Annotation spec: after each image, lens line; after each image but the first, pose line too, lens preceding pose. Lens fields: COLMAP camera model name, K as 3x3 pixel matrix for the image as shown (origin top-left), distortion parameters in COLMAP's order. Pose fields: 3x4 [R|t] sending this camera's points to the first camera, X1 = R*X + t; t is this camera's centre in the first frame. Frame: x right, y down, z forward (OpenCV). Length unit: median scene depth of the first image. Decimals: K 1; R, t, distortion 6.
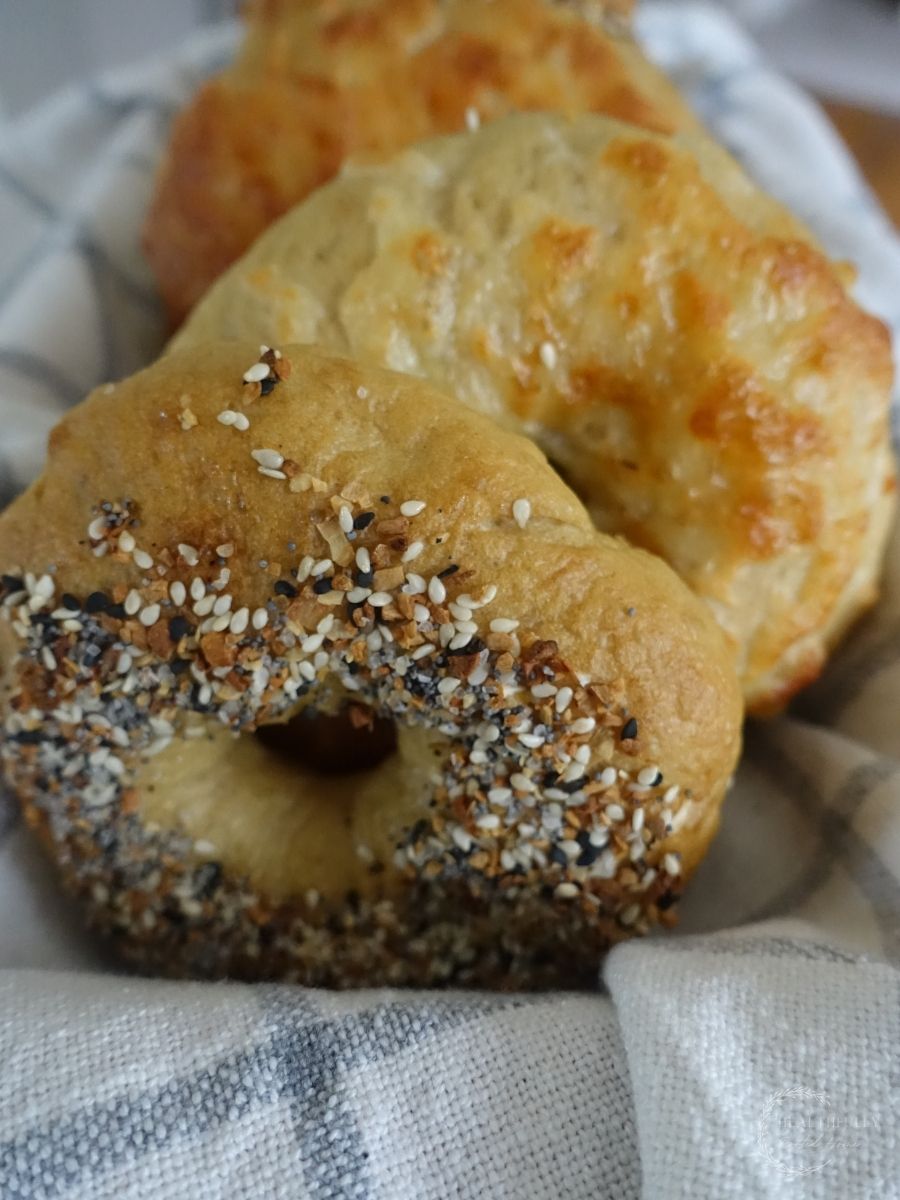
lens RADIAL K [[711.7, 0, 450.0], [0, 711.7, 600.0], [0, 0, 1]] dist [0.049460, -0.000650]
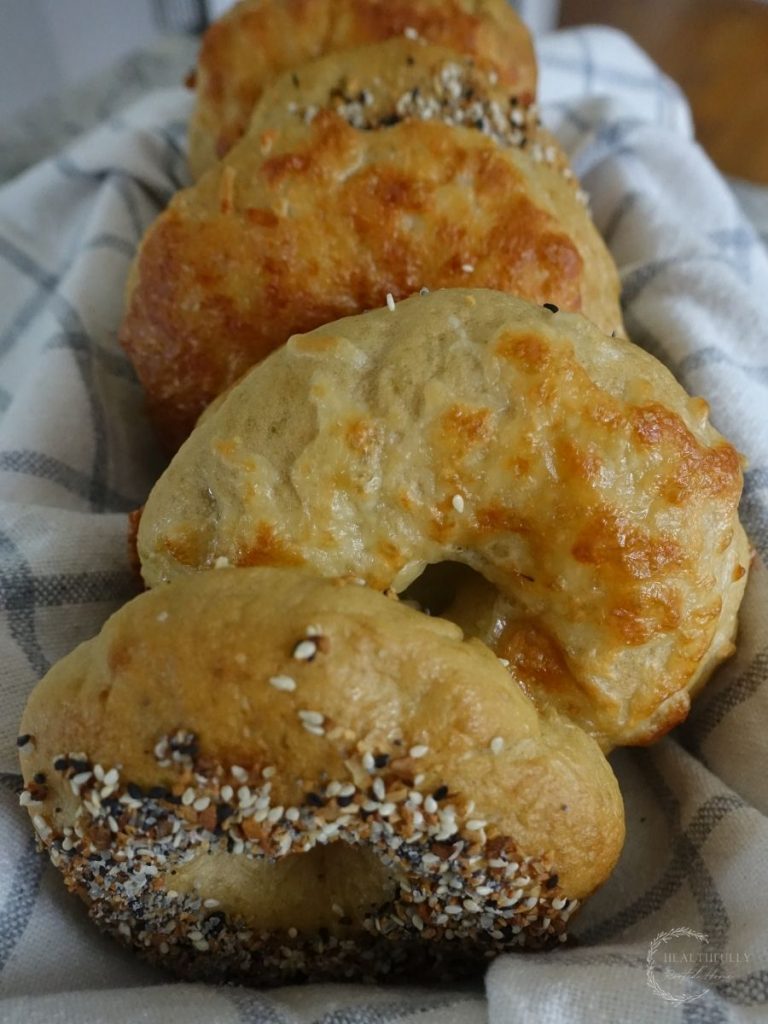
lens RADIAL K [[607.3, 0, 384.0], [0, 607.3, 512.0], [0, 0, 1]] dist [0.049460, -0.000650]
pose [[0.989383, 0.047247, 0.137434, -0.279496], [-0.069962, 0.983731, 0.165463, -0.712913], [-0.127381, -0.173322, 0.976593, -0.024270]]
